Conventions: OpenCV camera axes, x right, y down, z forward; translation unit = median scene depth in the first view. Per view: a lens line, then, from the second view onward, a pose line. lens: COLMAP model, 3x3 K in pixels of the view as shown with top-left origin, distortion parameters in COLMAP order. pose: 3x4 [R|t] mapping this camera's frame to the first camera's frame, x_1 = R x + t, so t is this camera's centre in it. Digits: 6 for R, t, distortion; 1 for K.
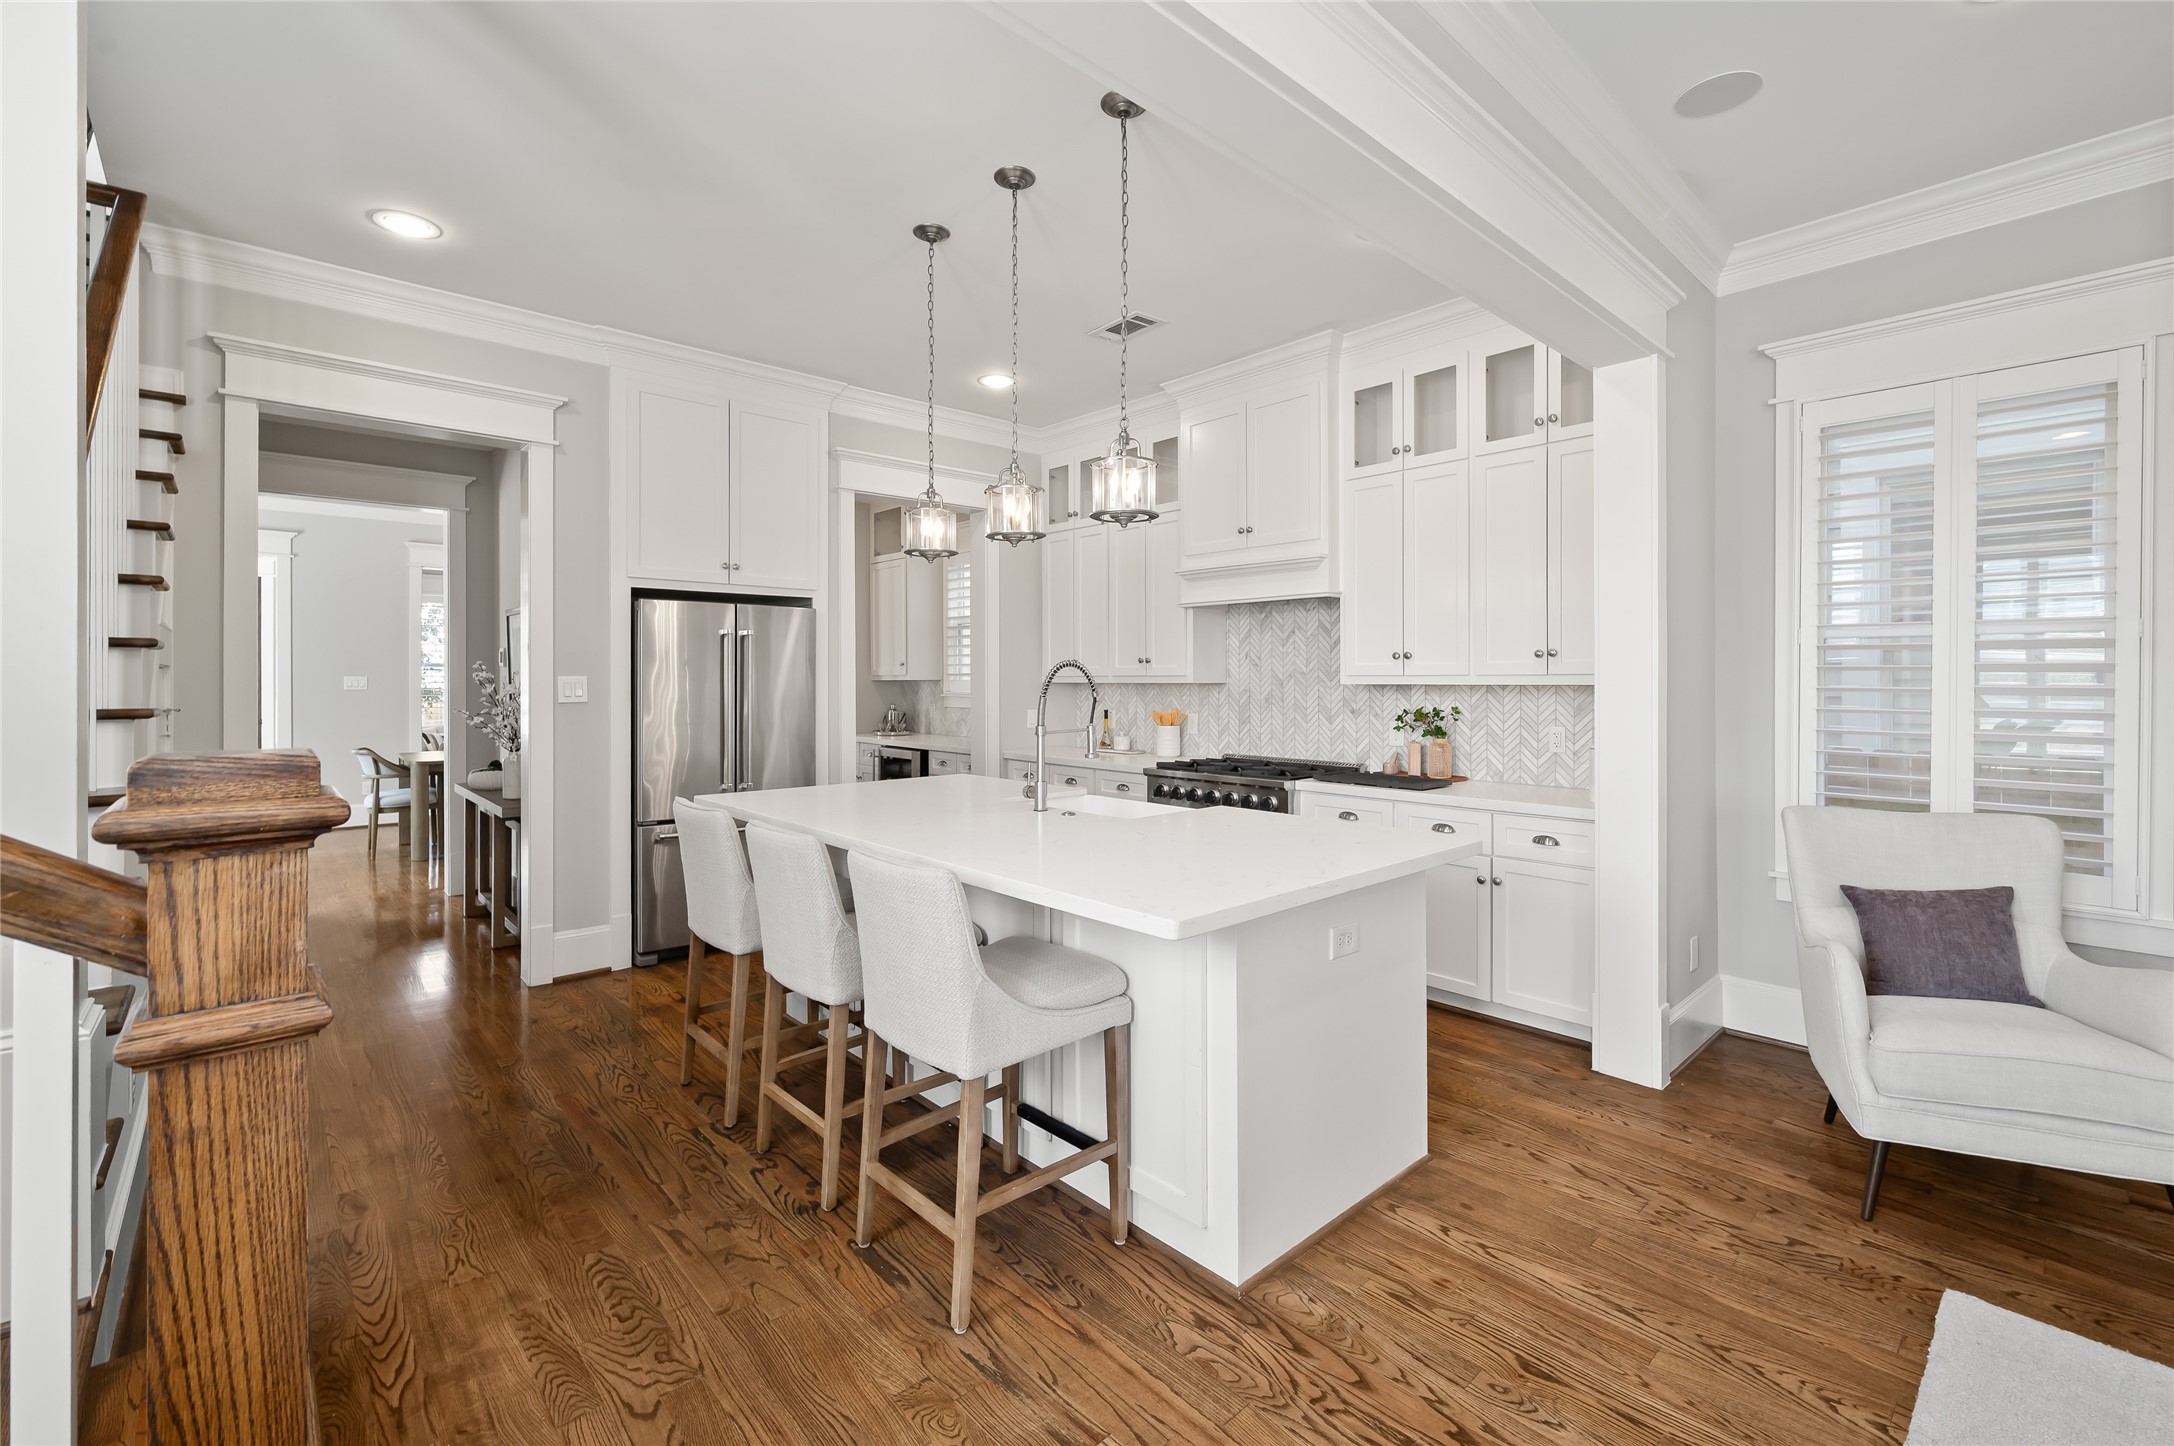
lens RADIAL K [[946.6, 0, 1069.3], [0, 946.6, 677.3], [0, 0, 1]] dist [0.002857, 0.000501]
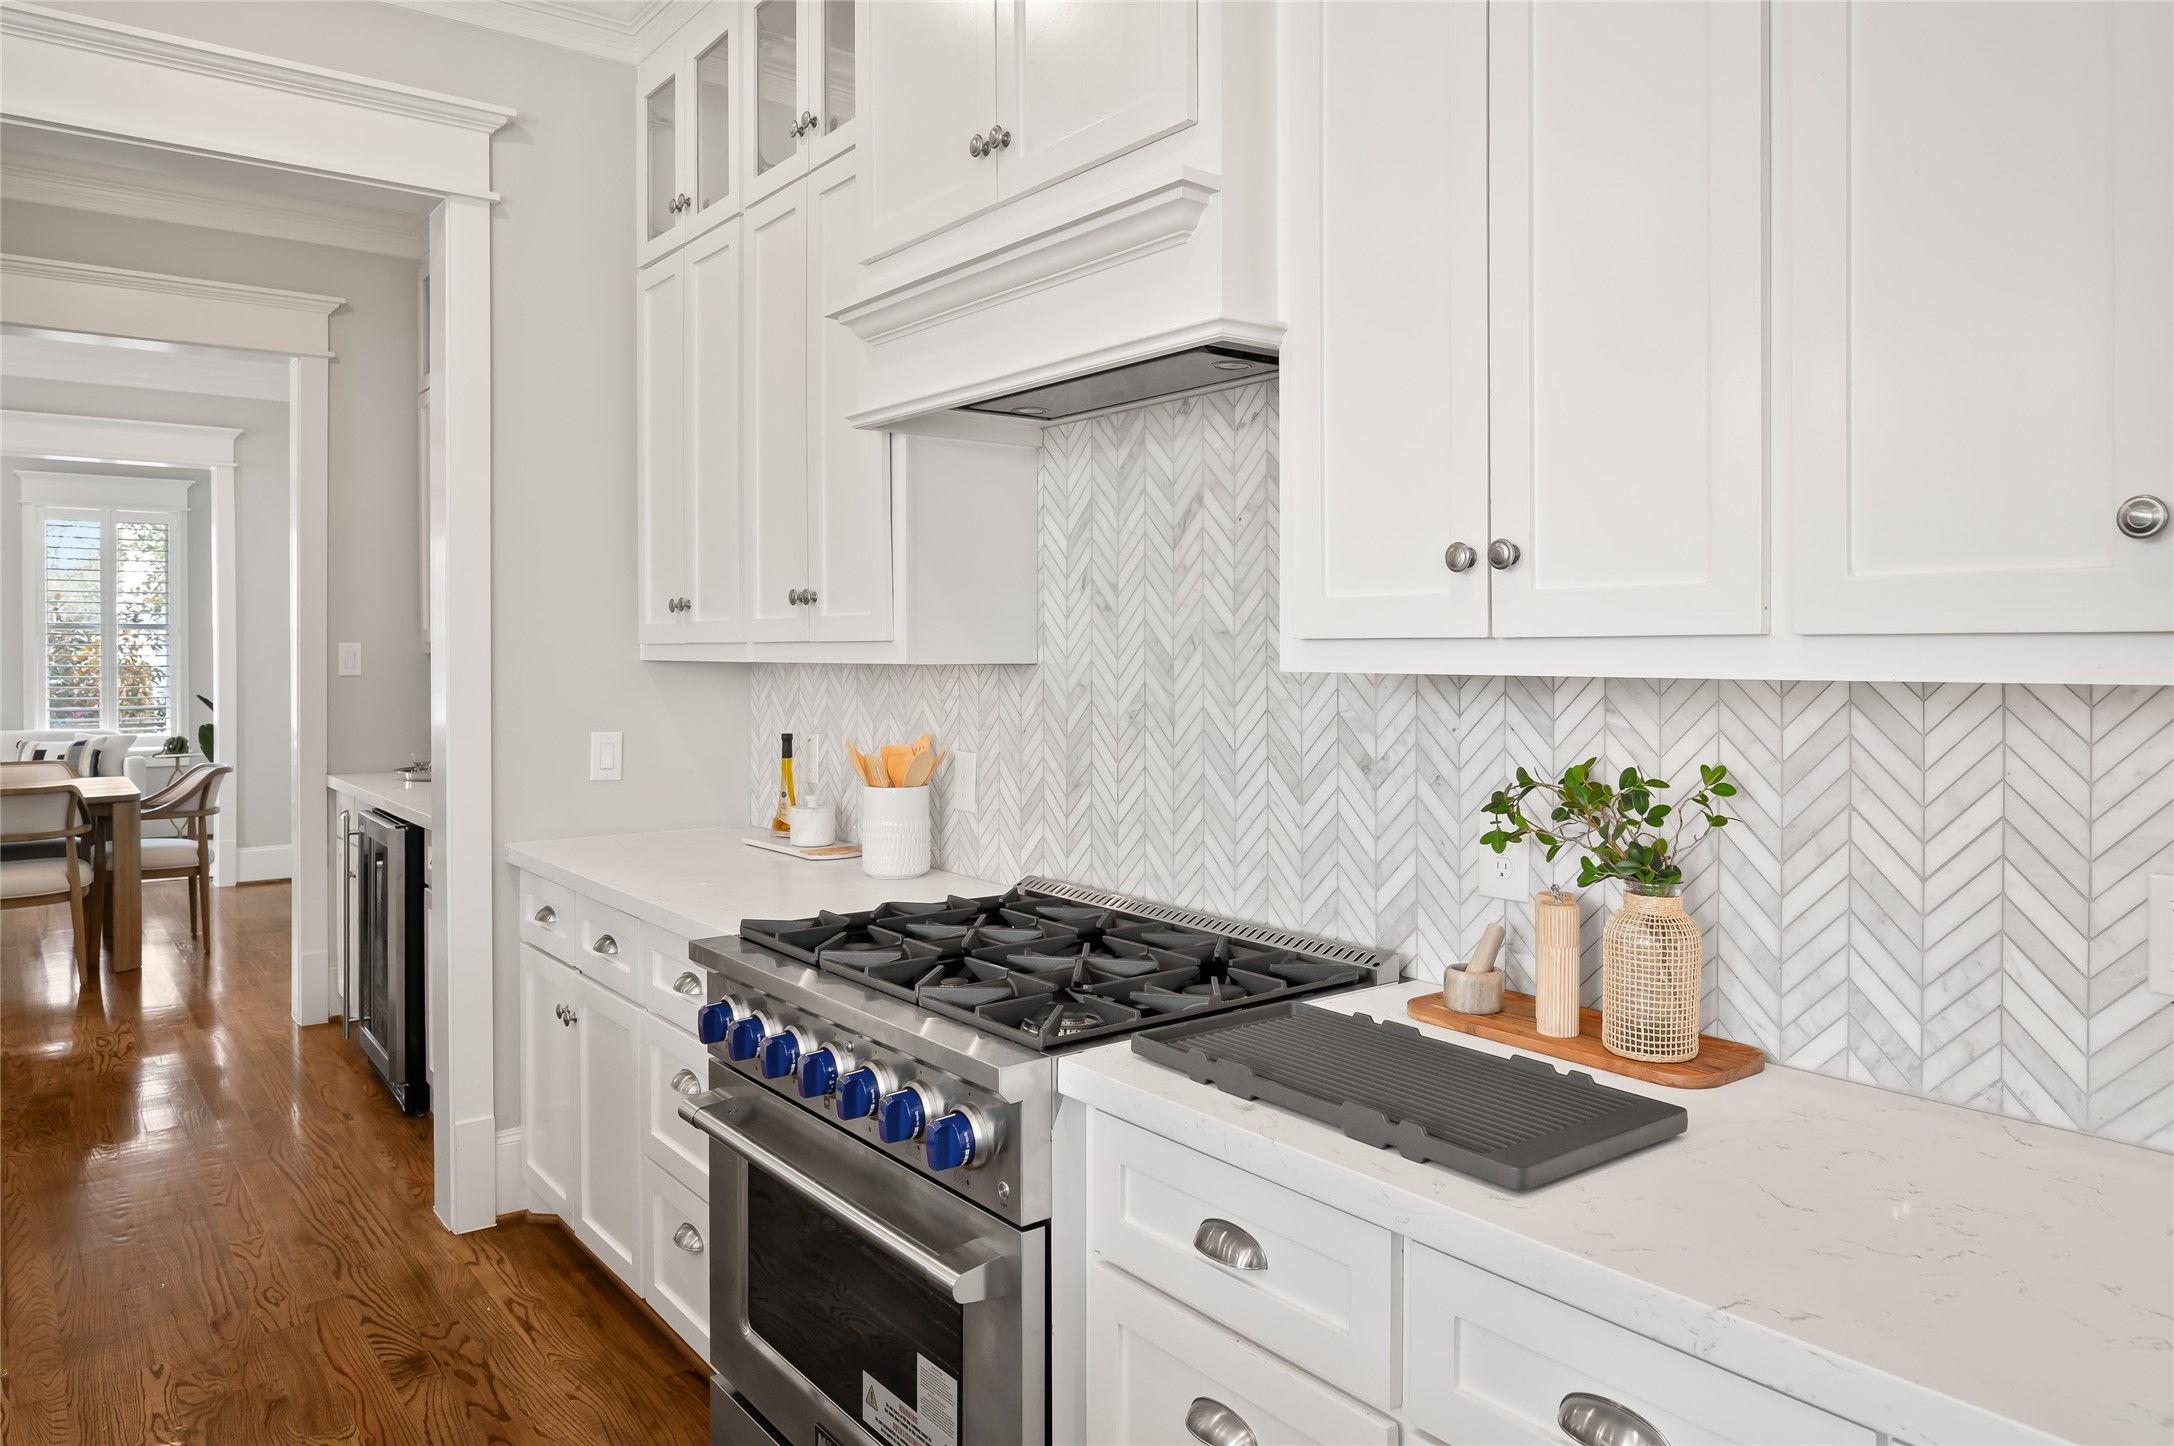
lens RADIAL K [[1444.5, 0, 1081.6], [0, 1444.5, 641.6], [0, 0, 1]] dist [0.009026, 0.000634]
pose [[0.997733, 0.003387, -0.067212, 0.267953], [-0.003767, 0.999978, -0.005524, 0.001290], [0.067192, 0.005764, 0.997723, 0.612571]]
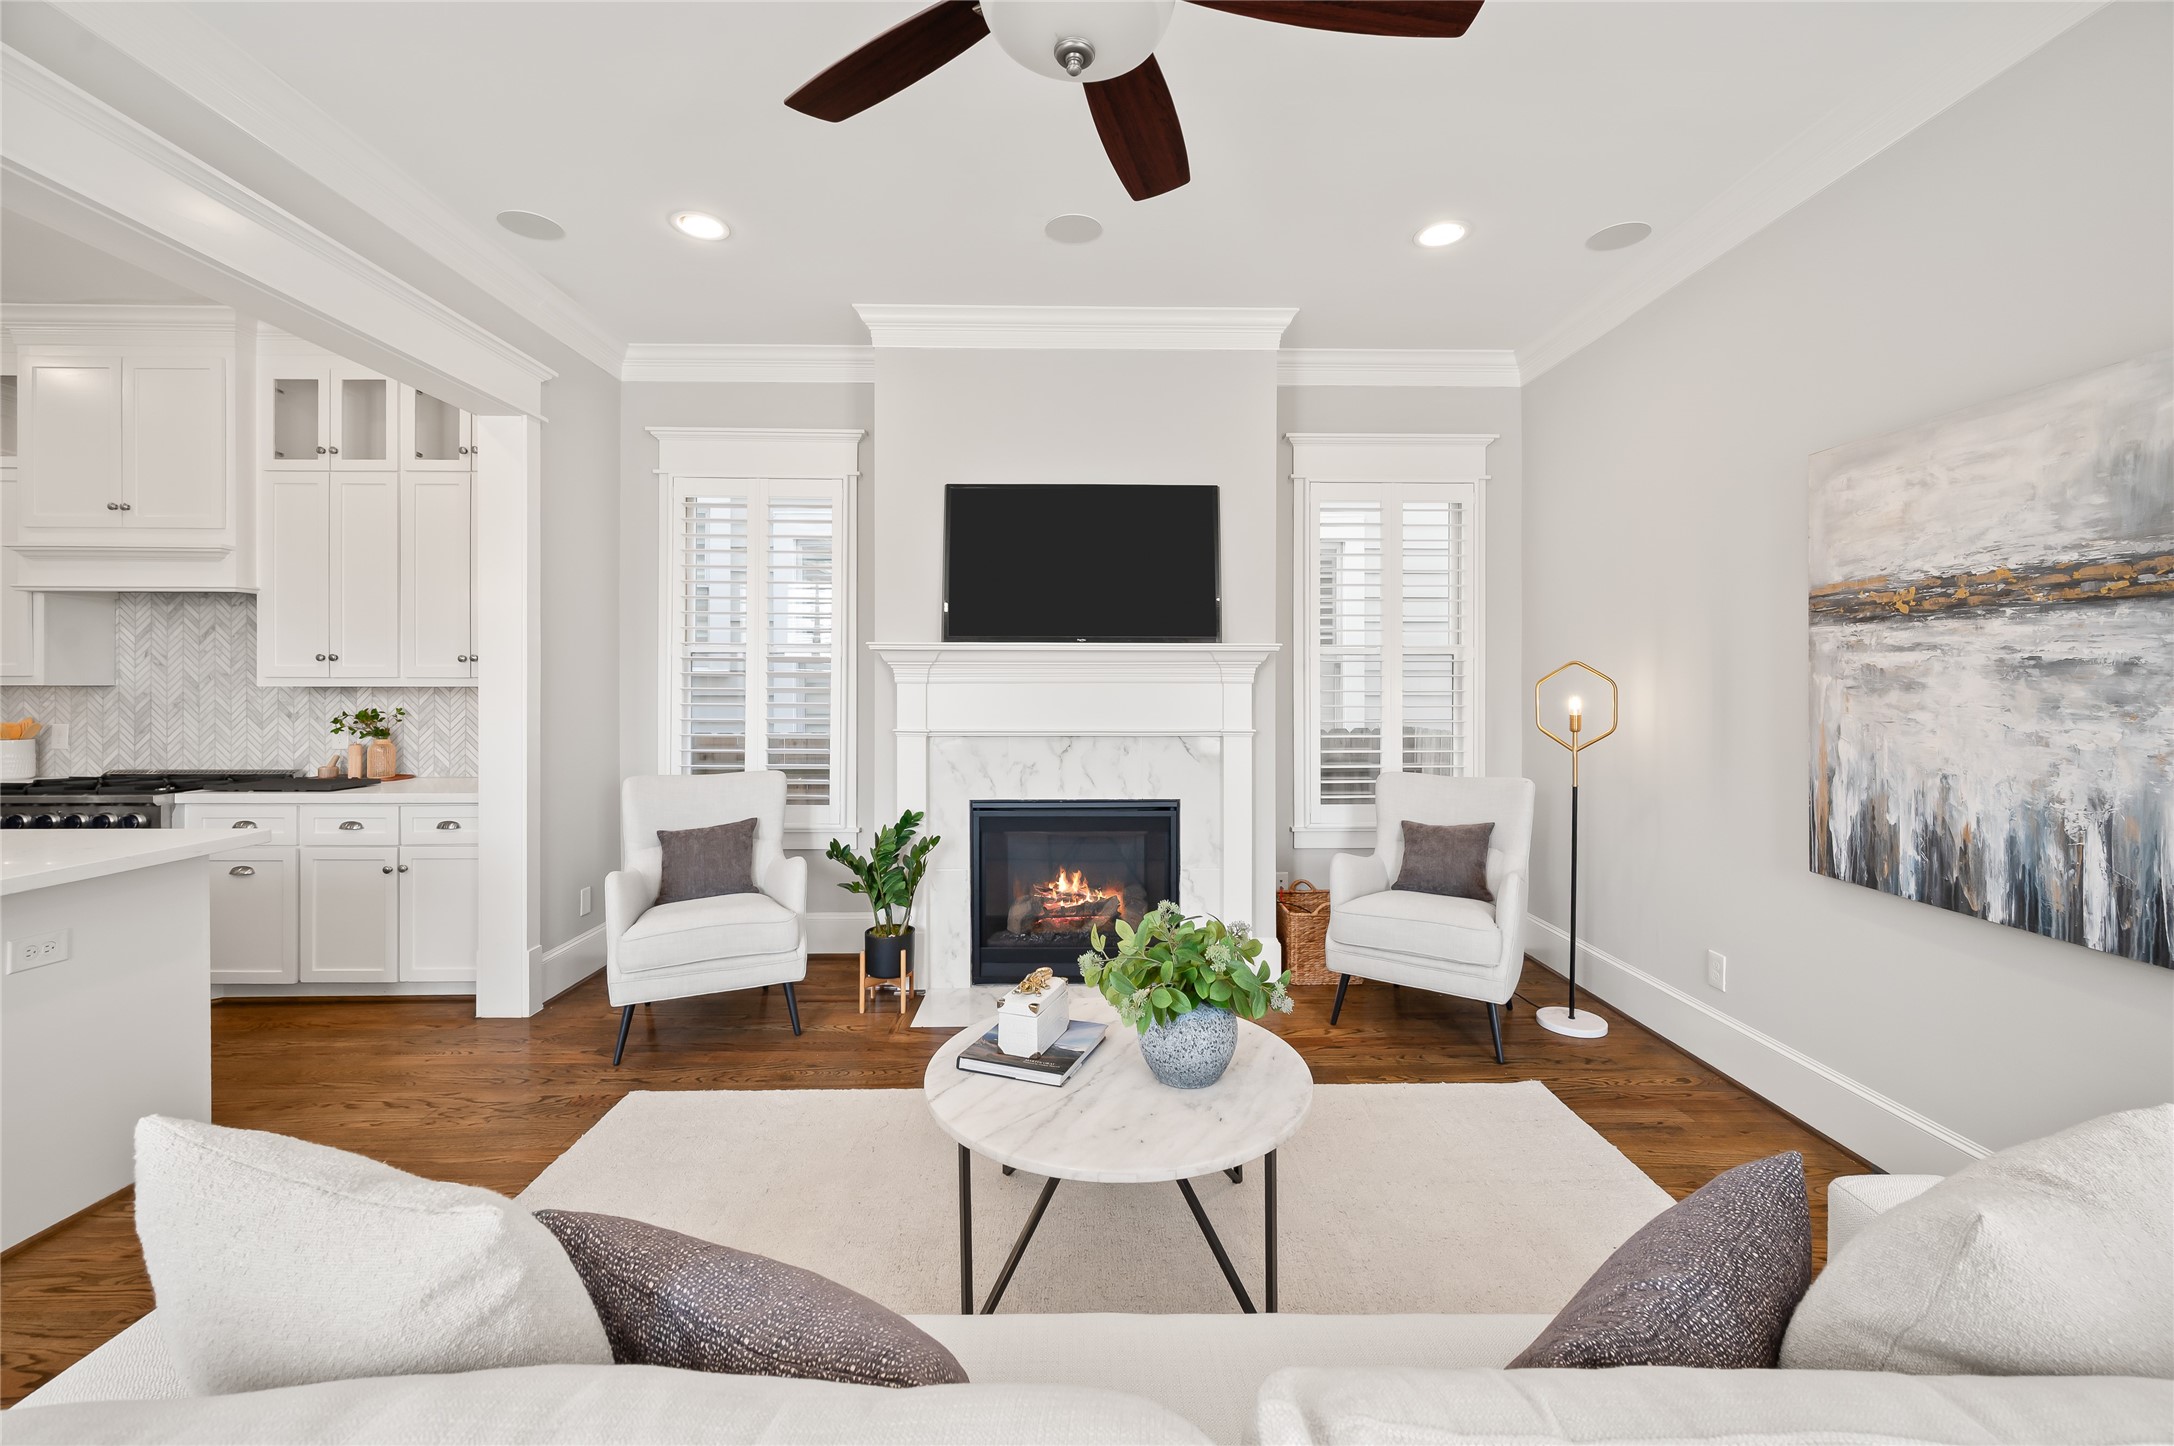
lens RADIAL K [[891.8, 0, 1106.4], [0, 891.8, 681.0], [0, 0, 1]] dist [0.003817, 0.000370]
pose [[0.649859, 0.006122, 0.760030, 0.165359], [-0.003704, 0.999981, -0.004887, 0.003313], [-0.760046, 0.000360, 0.649869, -0.226733]]
